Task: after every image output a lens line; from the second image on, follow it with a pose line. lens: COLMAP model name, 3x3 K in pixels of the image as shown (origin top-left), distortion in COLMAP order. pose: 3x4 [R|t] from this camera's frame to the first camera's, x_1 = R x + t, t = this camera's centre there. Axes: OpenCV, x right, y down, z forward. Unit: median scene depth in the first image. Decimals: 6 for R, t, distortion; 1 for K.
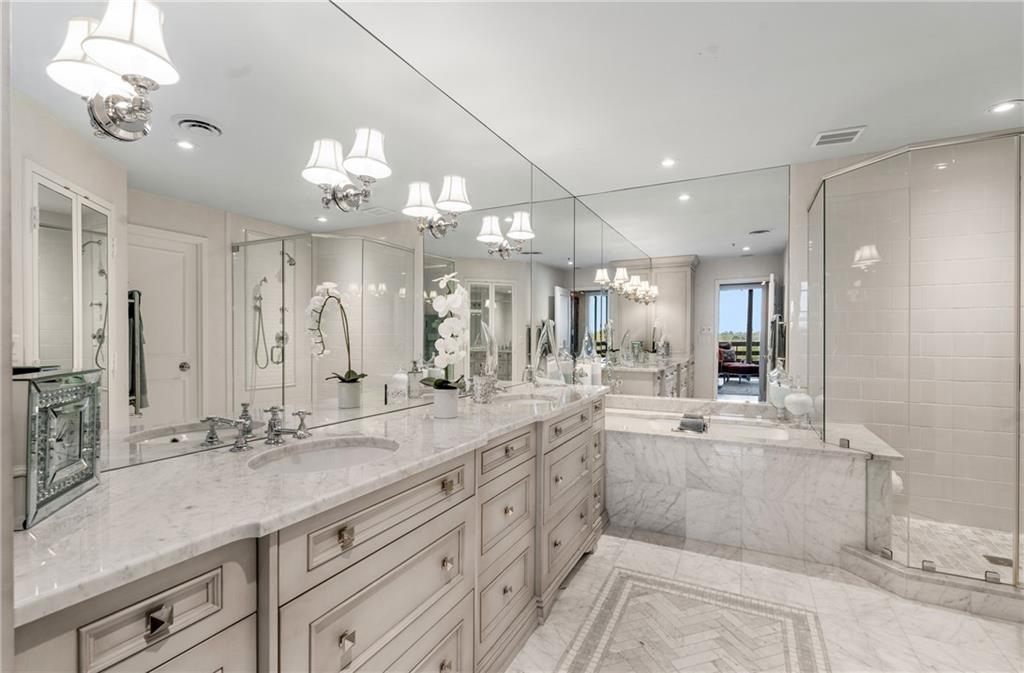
lens RADIAL K [[467.1, 0, 521.1], [0, 467.1, 338.0], [0, 0, 1]] dist [-0.000691, -0.000066]
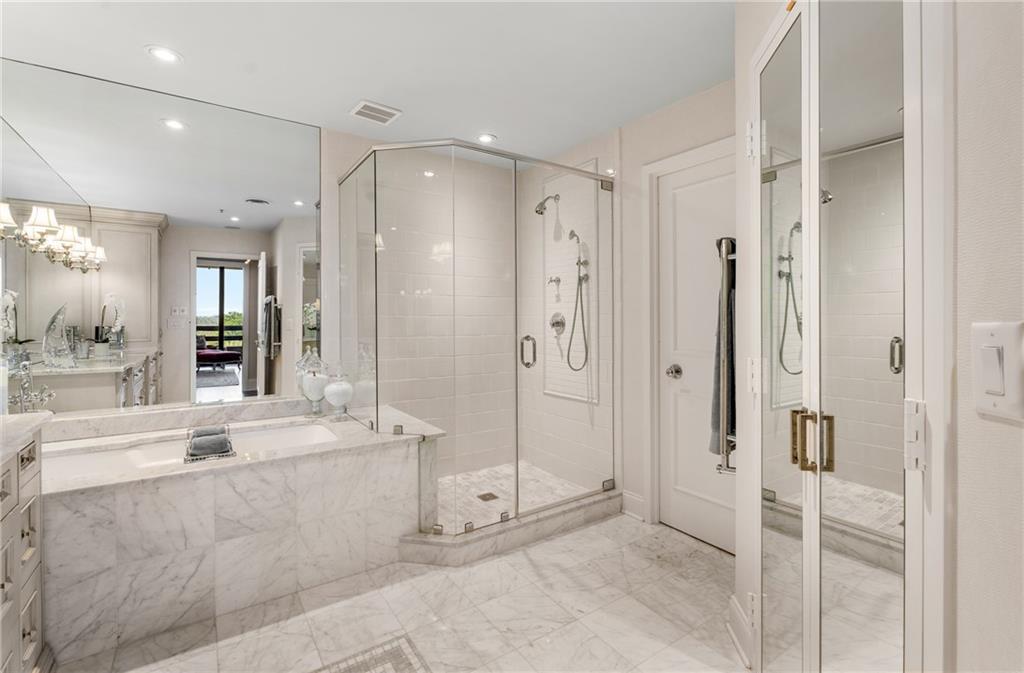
lens RADIAL K [[450.1, 0, 514.6], [0, 450.1, 323.8], [0, 0, 1]] dist [-0.008415, -0.000420]
pose [[0.482444, -0.005183, 0.875912, -0.001109], [0.001884, 0.999986, 0.004879, 0.002961], [-0.875925, -0.000703, 0.482447, 0.306189]]
